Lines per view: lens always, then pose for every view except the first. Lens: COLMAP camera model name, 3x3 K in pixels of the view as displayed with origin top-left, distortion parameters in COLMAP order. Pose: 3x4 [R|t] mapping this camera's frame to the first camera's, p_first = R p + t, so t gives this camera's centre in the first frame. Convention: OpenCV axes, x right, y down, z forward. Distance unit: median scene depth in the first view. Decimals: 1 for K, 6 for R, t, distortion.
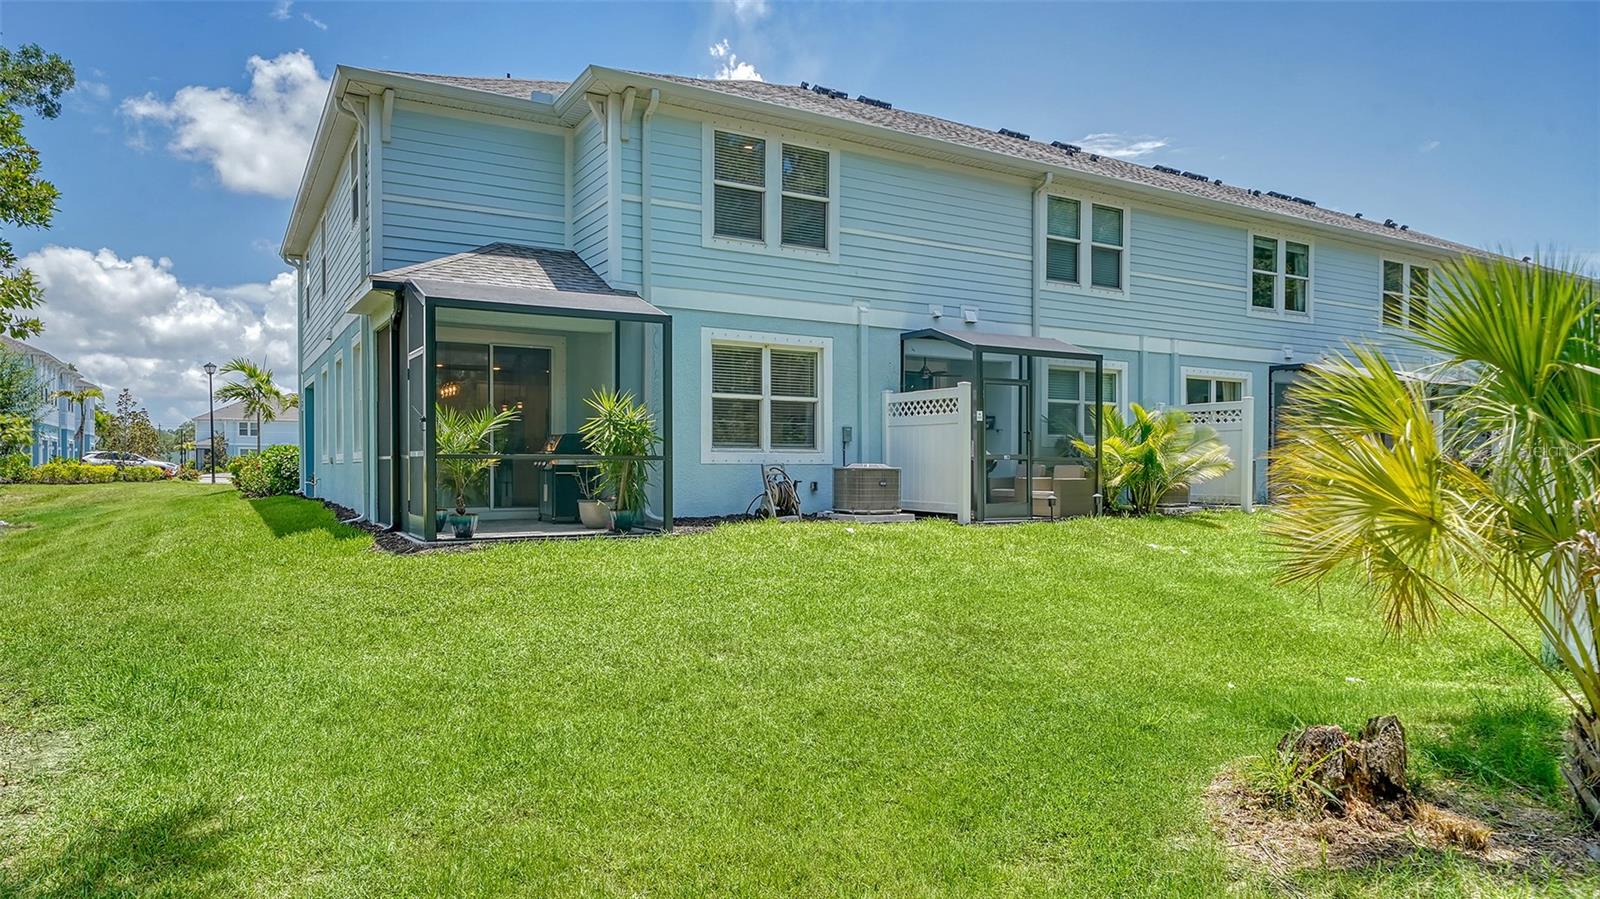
lens RADIAL K [[953.0, 0, 795.0], [0, 953.0, 460.9], [0, 0, 1]] dist [-0.005823, -0.000003]
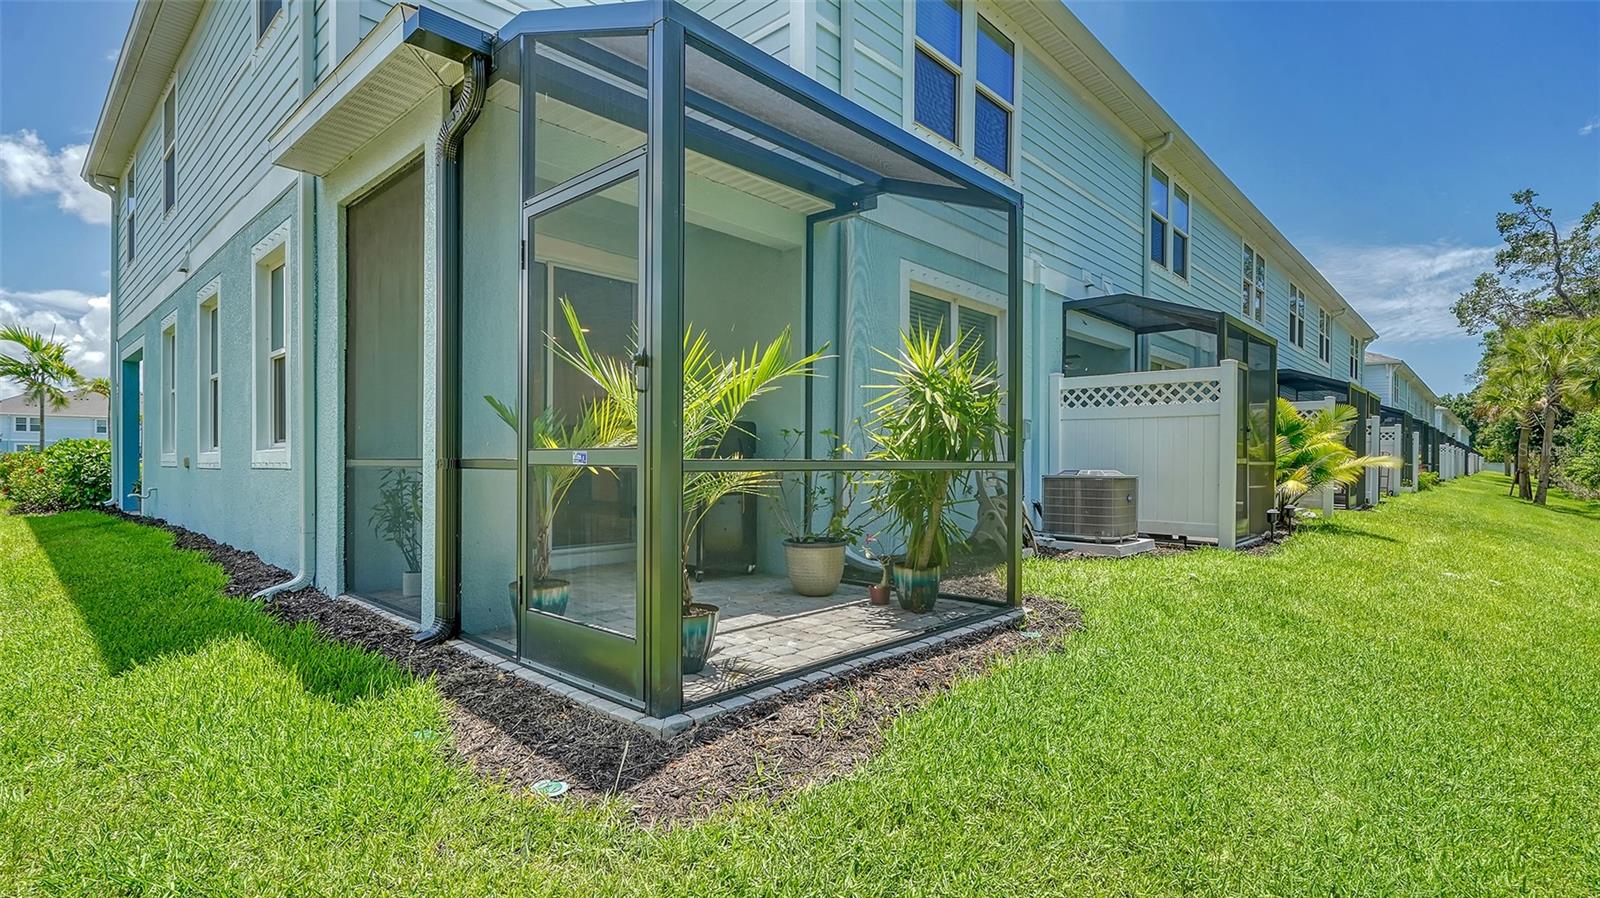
lens RADIAL K [[752.3, 0, 801.1], [0, 752.3, 451.1], [0, 0, 1]] dist [0.001187, -0.000785]
pose [[0.961844, 0.004303, 0.273565, -0.264068], [-0.001708, 0.999951, -0.009724, -0.004942], [-0.273593, 0.008886, 0.961804, 0.465739]]
